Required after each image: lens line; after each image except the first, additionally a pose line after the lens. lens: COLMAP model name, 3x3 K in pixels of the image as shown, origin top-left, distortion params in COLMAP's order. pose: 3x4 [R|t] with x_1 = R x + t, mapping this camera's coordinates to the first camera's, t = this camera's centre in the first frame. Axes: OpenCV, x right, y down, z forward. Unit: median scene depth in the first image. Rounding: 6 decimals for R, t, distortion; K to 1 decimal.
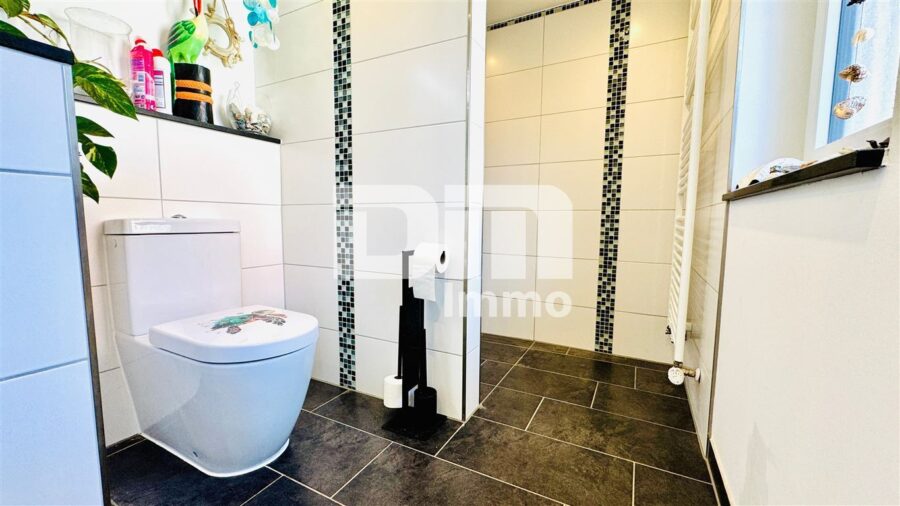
lens RADIAL K [[358.9, 0, 455.2], [0, 358.9, 250.8], [0, 0, 1]] dist [-0.002511, 0.000167]
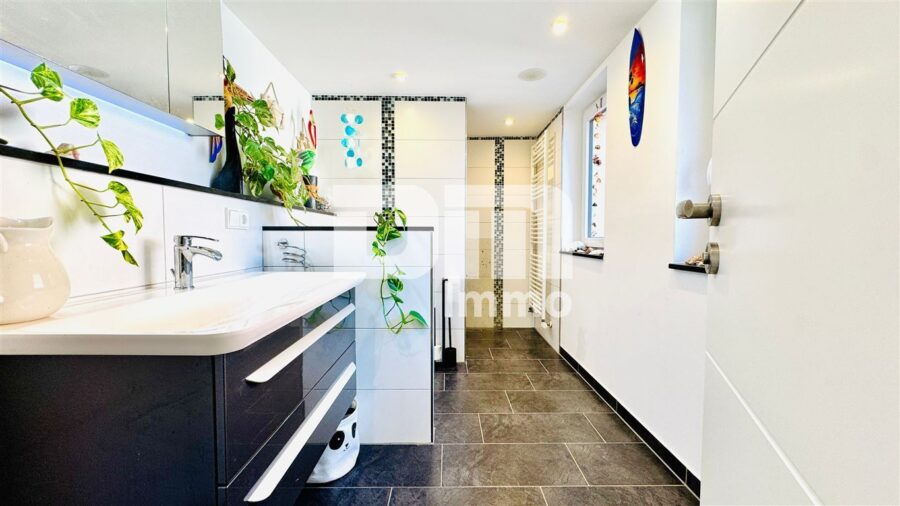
lens RADIAL K [[358.9, 0, 449.1], [0, 358.9, 251.4], [0, 0, 1]] dist [-0.002511, 0.000167]
pose [[0.881328, -0.031218, 0.471473, -0.695530], [0.053479, 0.997994, -0.033886, -0.056462], [-0.469470, 0.055079, 0.881229, -0.539956]]
